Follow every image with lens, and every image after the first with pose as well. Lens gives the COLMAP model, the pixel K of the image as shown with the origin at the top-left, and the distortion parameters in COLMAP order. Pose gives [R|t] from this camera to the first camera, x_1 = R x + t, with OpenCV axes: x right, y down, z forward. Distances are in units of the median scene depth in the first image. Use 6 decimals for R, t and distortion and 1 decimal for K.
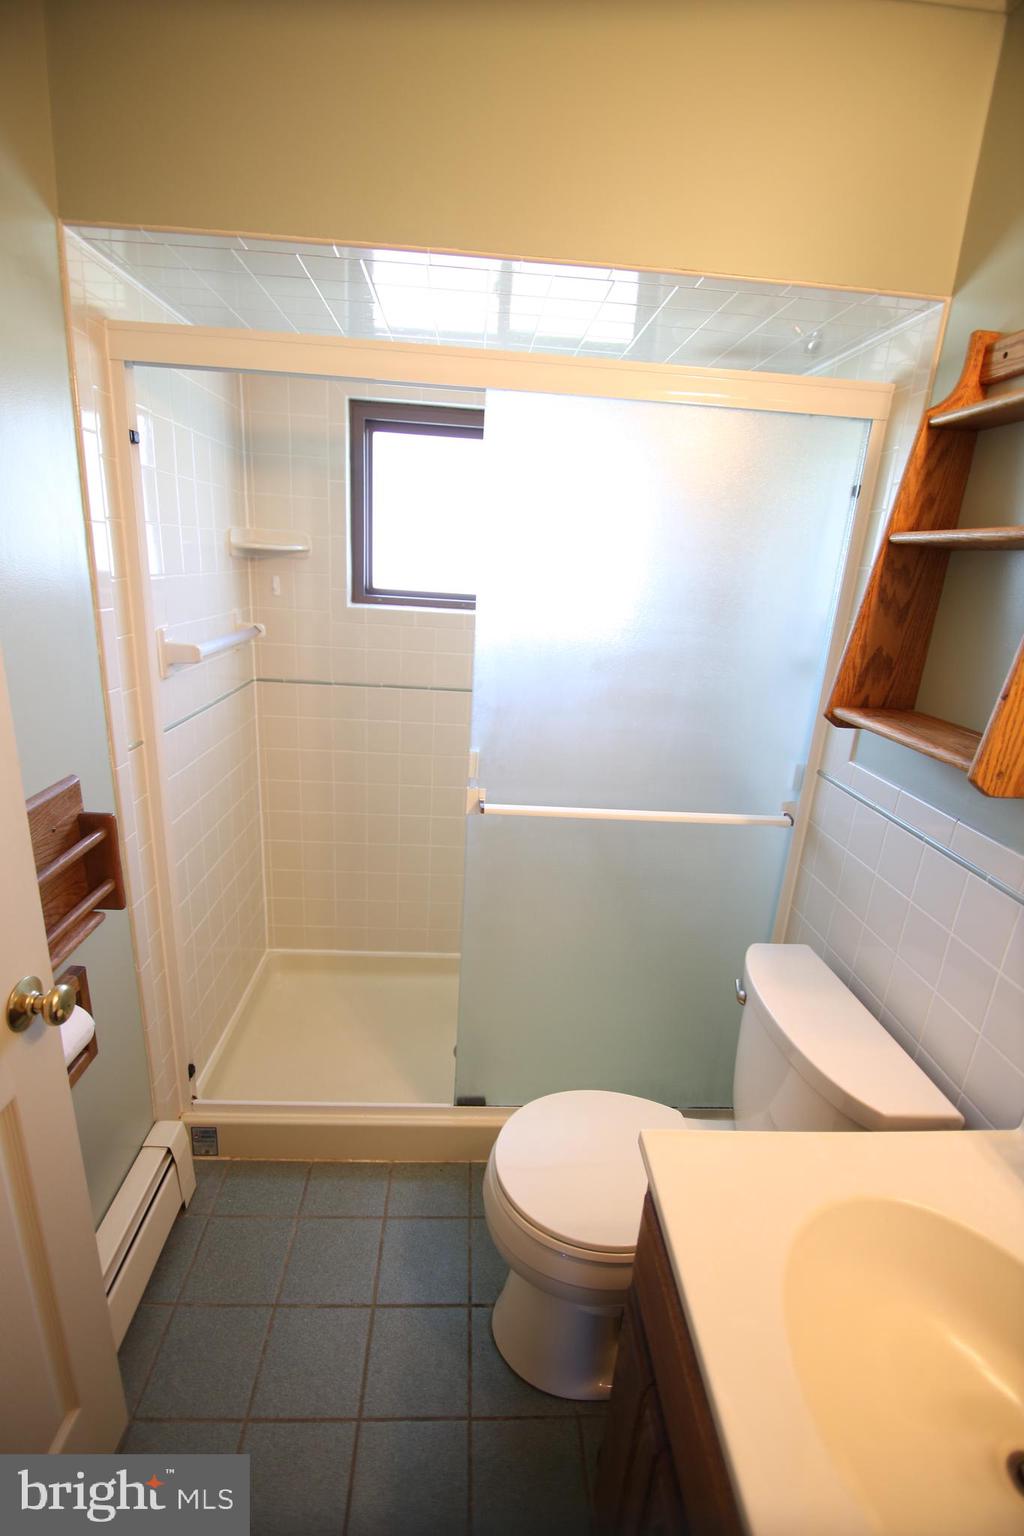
lens RADIAL K [[685.6, 0, 503.5], [0, 685.6, 769.0], [0, 0, 1]] dist [-0.001889, -0.010735]
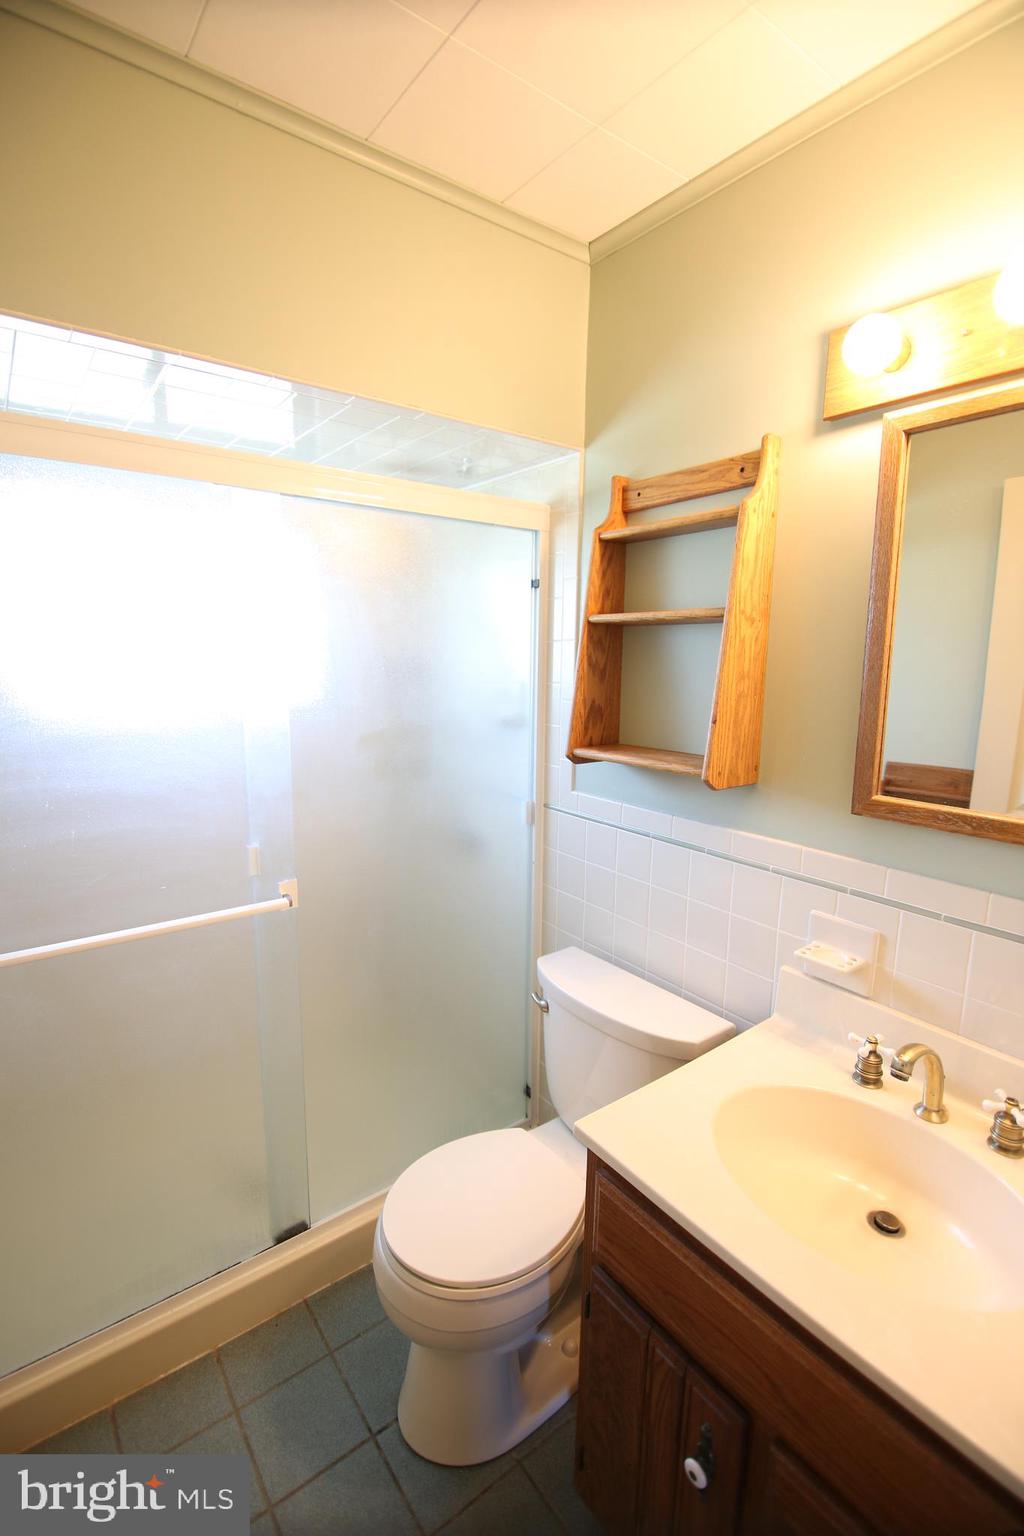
lens RADIAL K [[685.6, 0, 509.7], [0, 685.6, 770.2], [0, 0, 1]] dist [-0.001889, -0.010735]
pose [[0.822622, -0.143317, 0.550230, -0.319963], [0.201033, 0.978519, -0.045682, -0.016996], [-0.531863, 0.148194, 0.833763, 0.008162]]
